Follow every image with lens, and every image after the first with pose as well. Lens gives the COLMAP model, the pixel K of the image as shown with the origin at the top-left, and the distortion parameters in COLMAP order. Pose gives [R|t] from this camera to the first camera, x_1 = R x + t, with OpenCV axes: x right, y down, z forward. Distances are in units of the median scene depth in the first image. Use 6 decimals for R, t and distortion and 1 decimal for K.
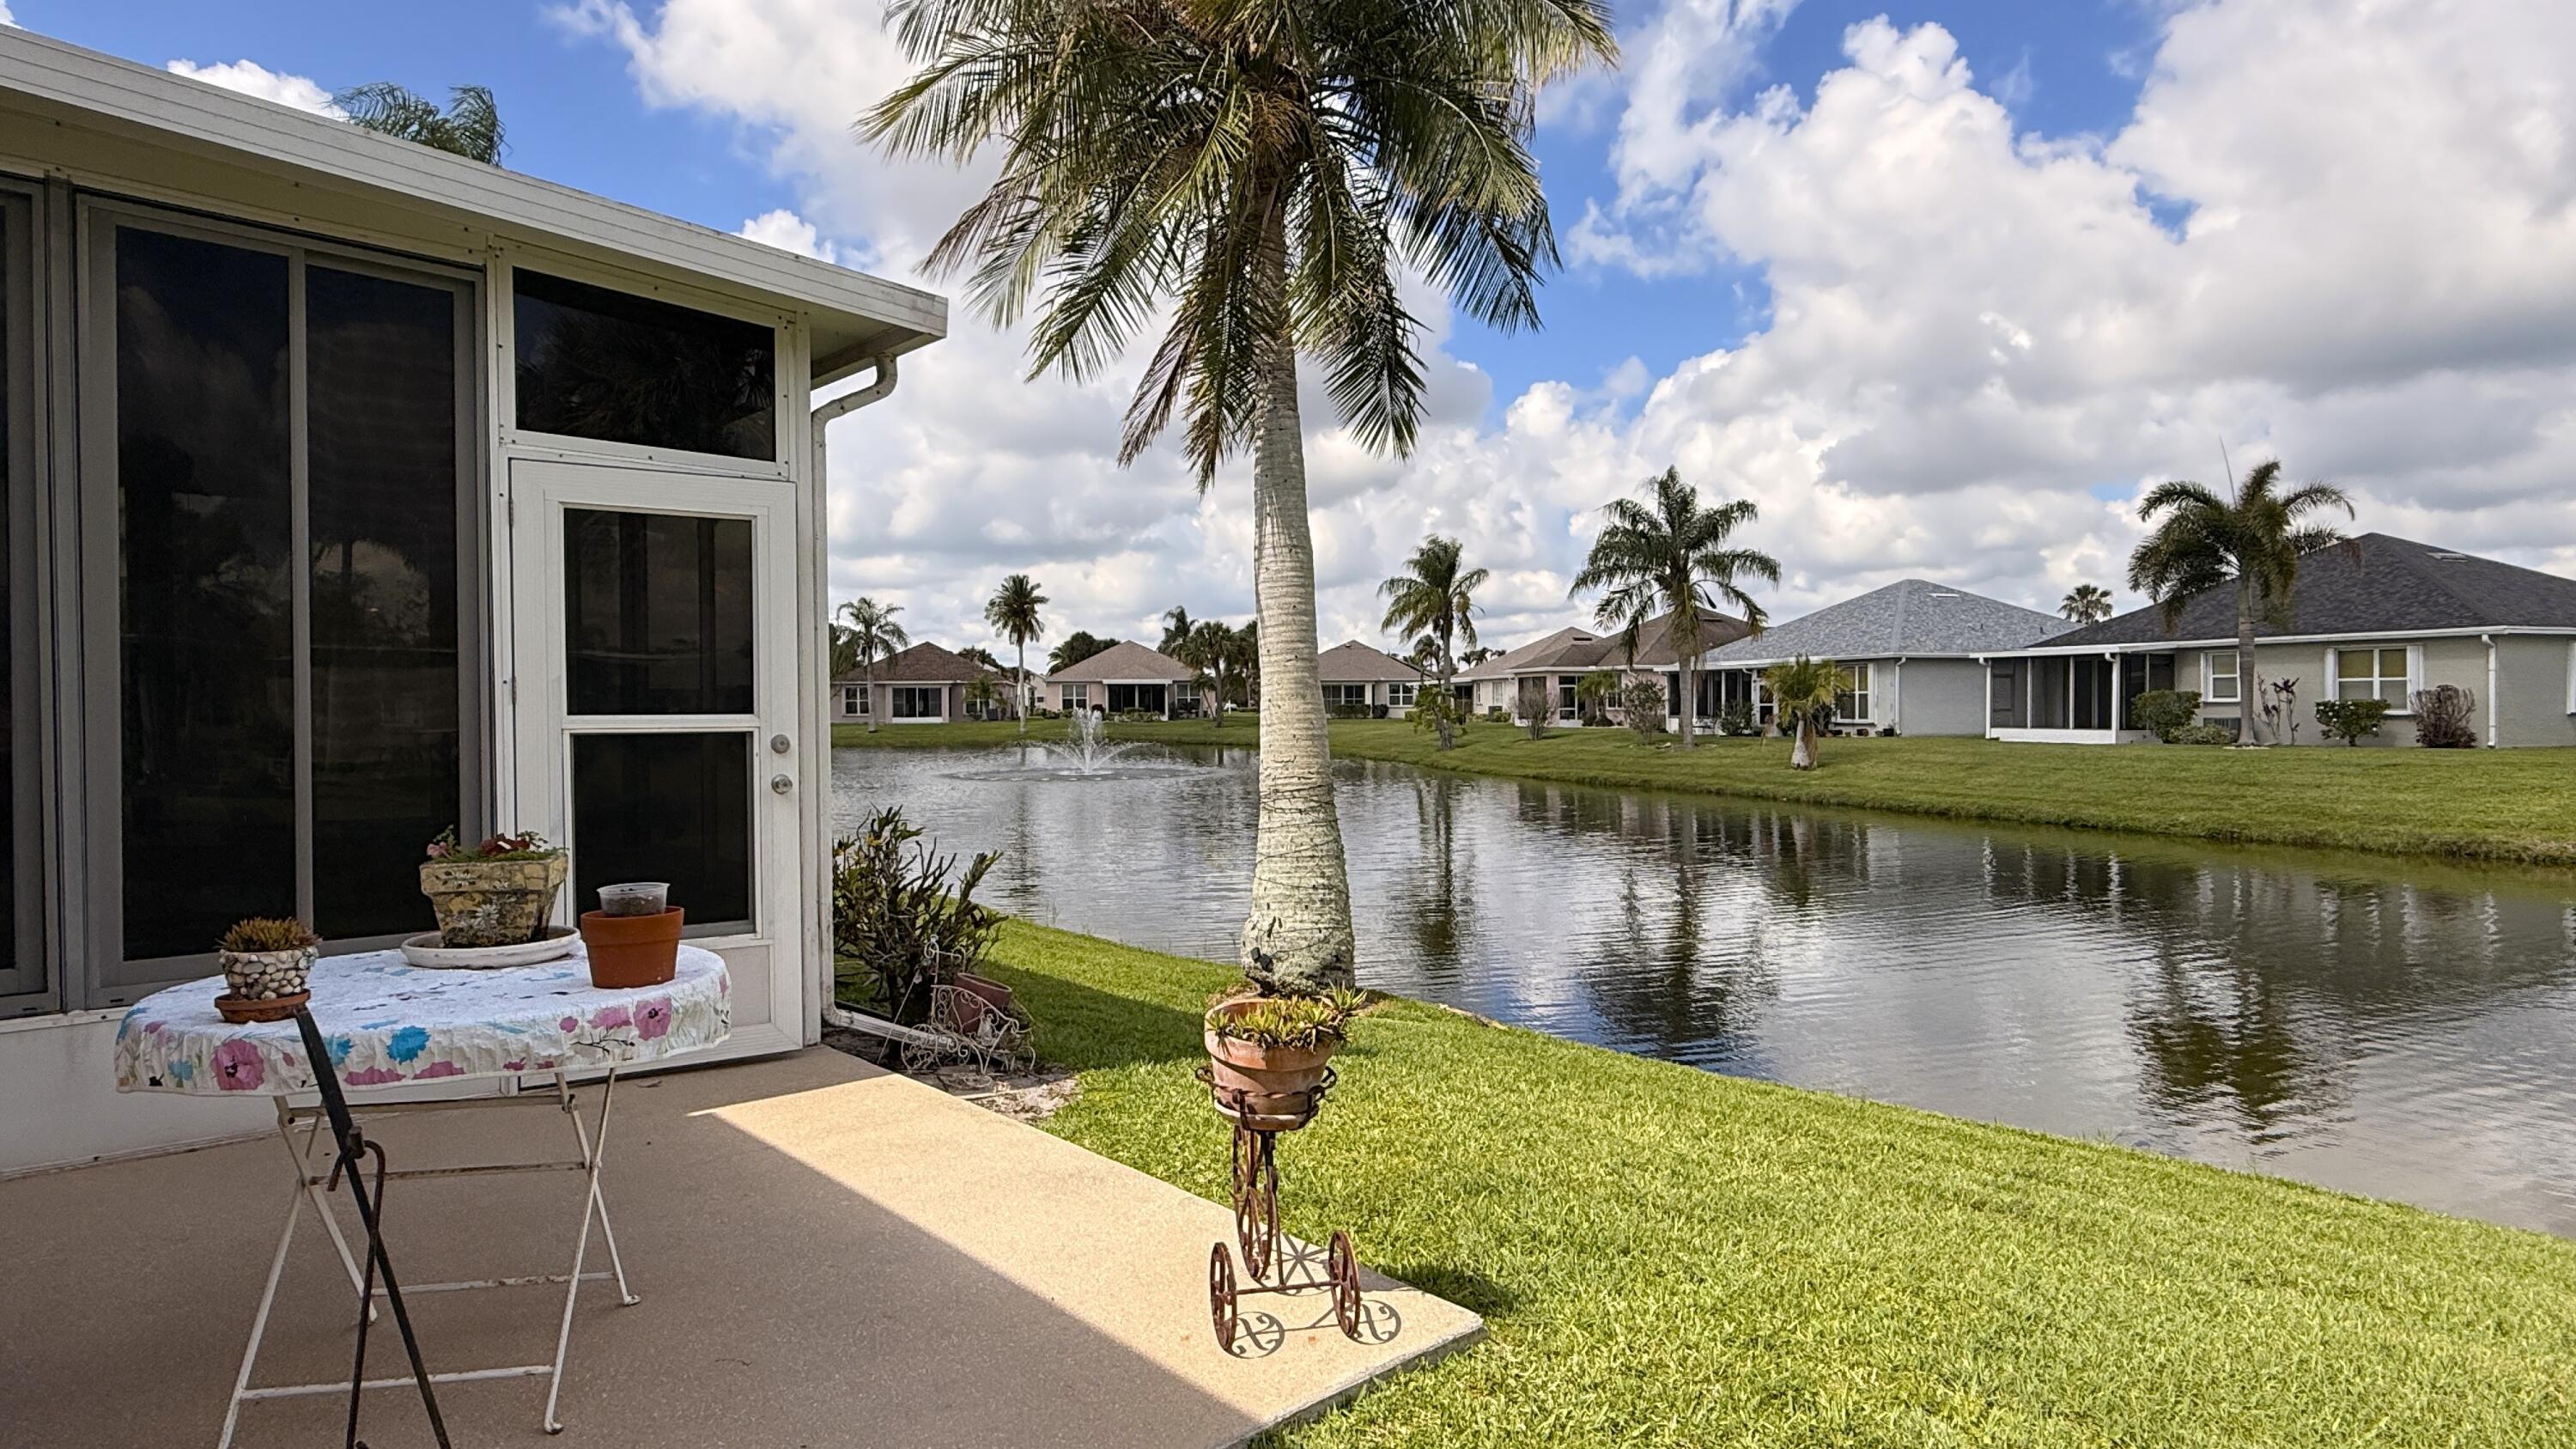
lens RADIAL K [[1368.9, 0, 1278.4], [0, 1368.9, 733.3], [0, 0, 1]] dist [0.002269, 0.000808]
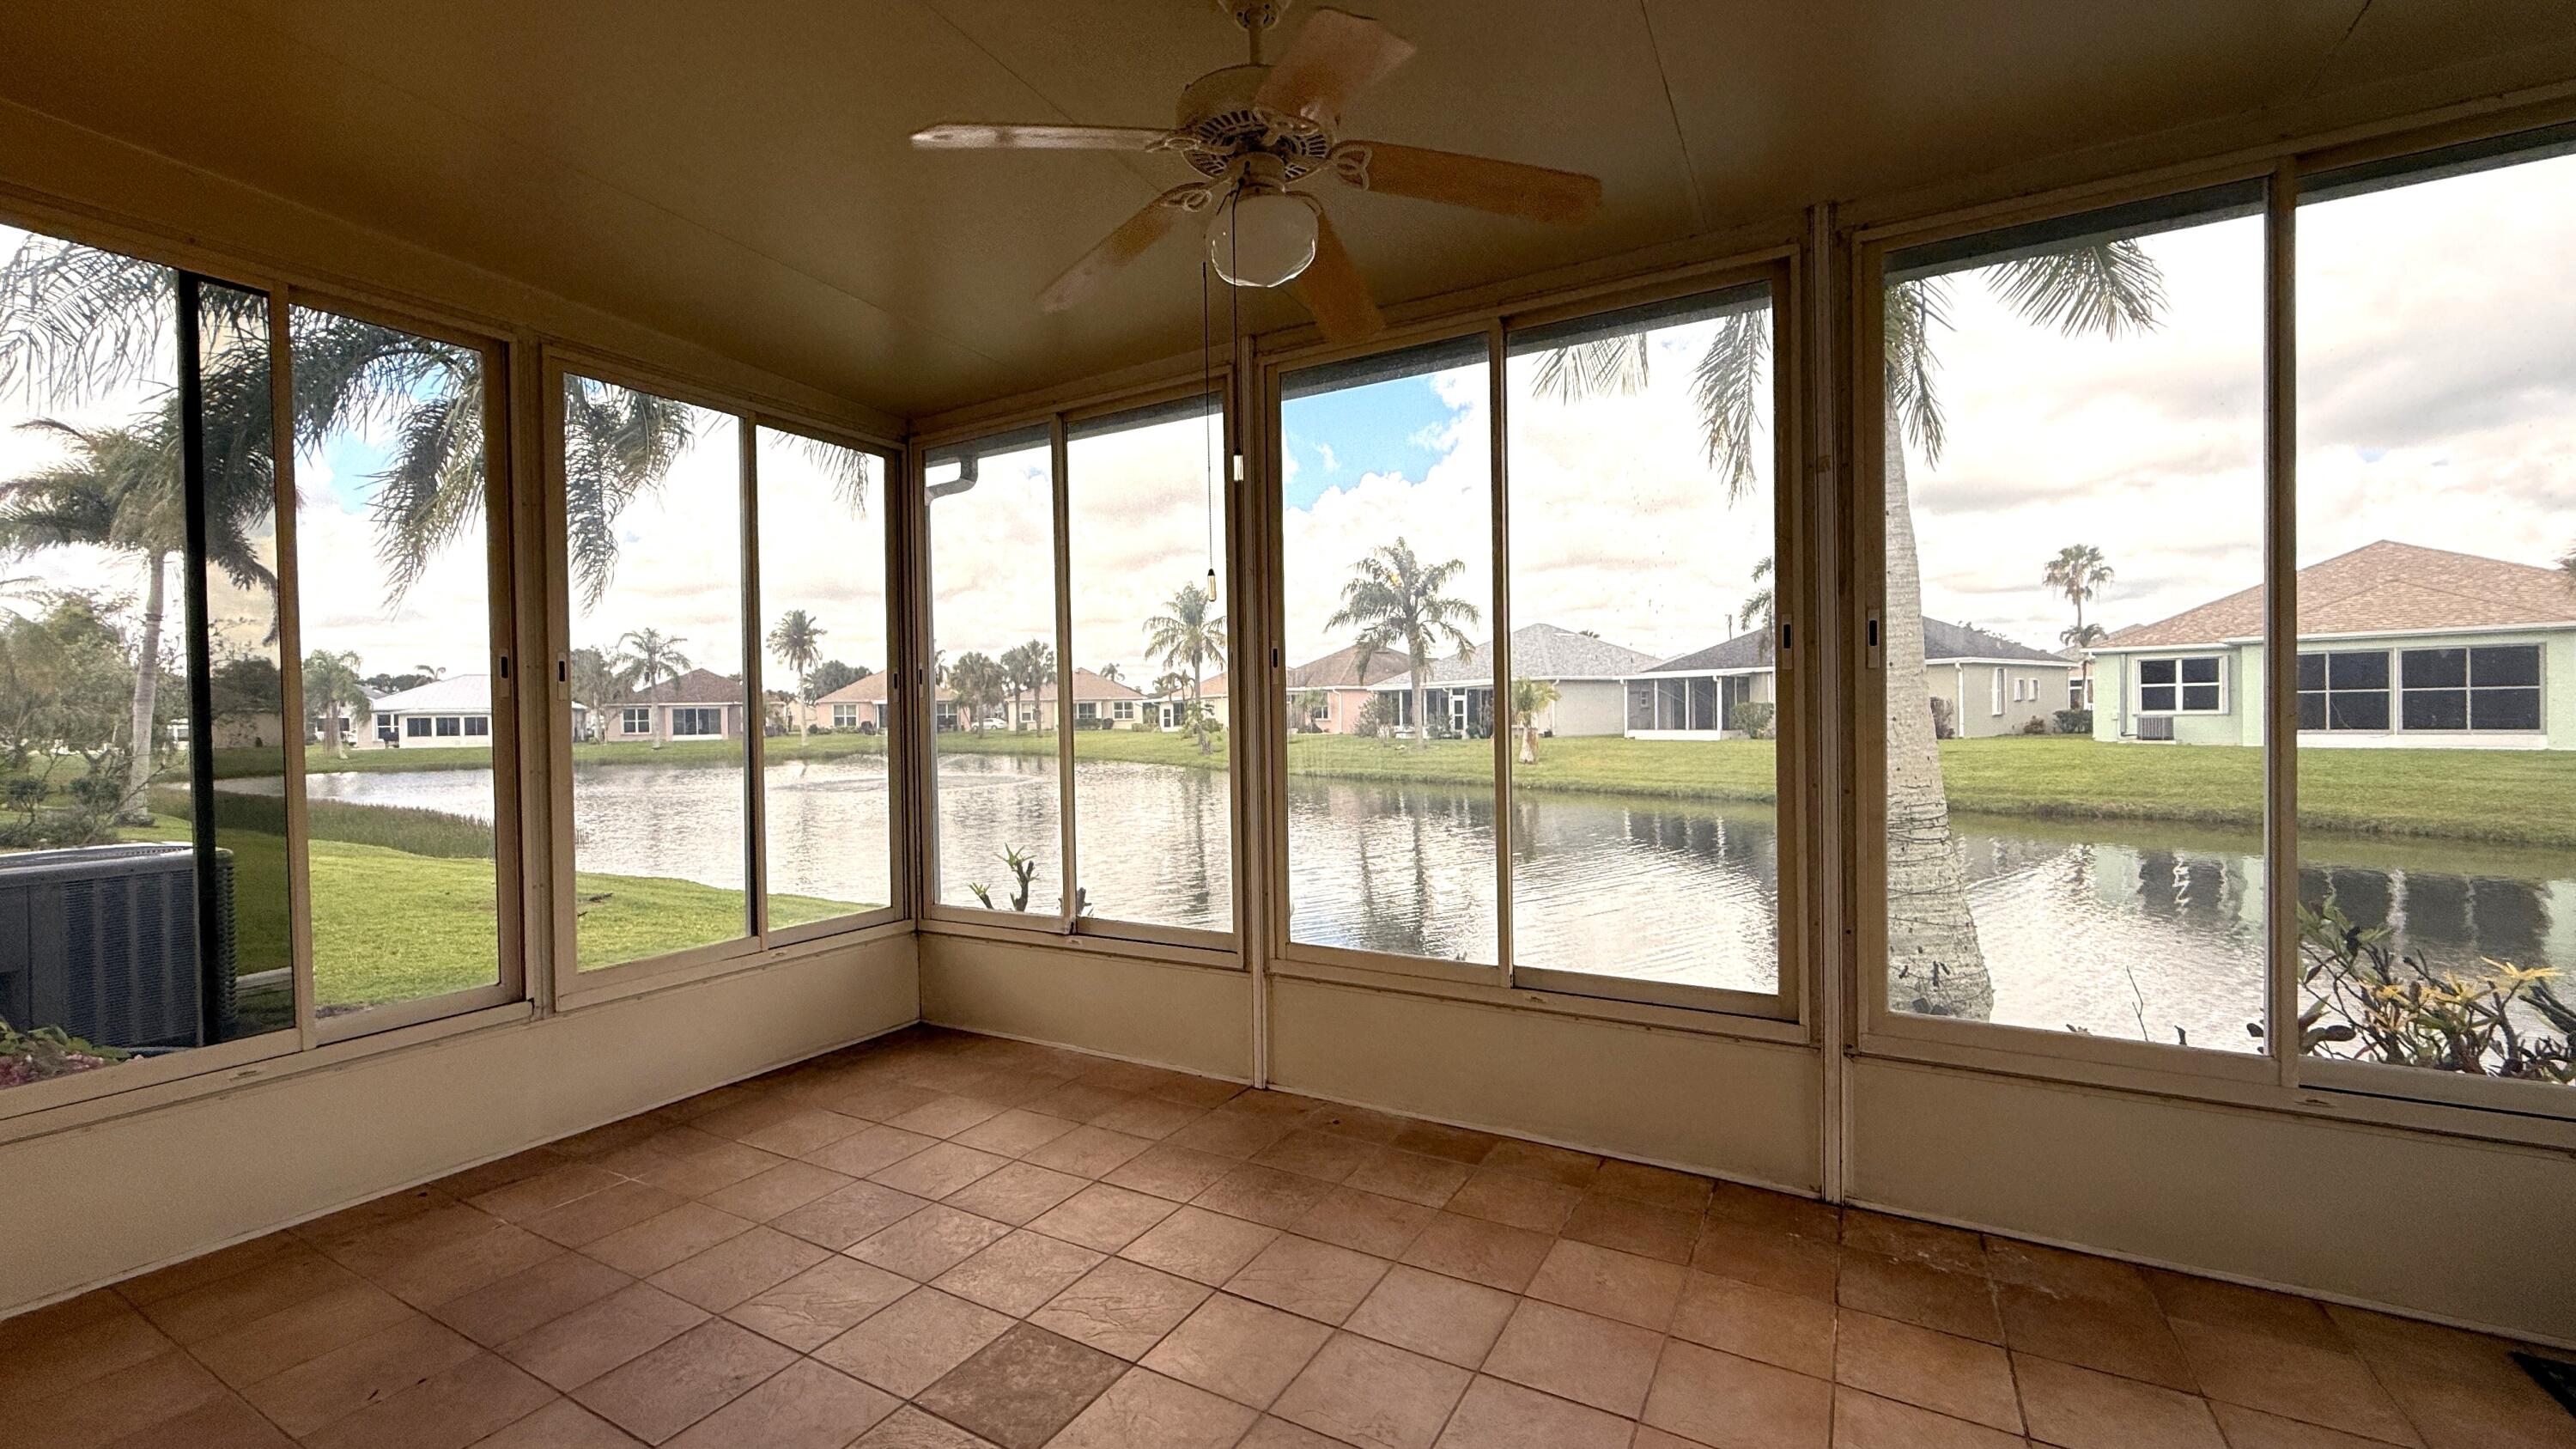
lens RADIAL K [[1039.6, 0, 1280.7], [0, 1039.6, 726.2], [0, 0, 1]] dist [-0.000736, 0.000139]
pose [[0.955980, -0.014855, 0.293056, -0.116699], [0.018446, 0.999785, -0.009493, -0.004157], [-0.292852, 0.014481, 0.956048, 0.090245]]
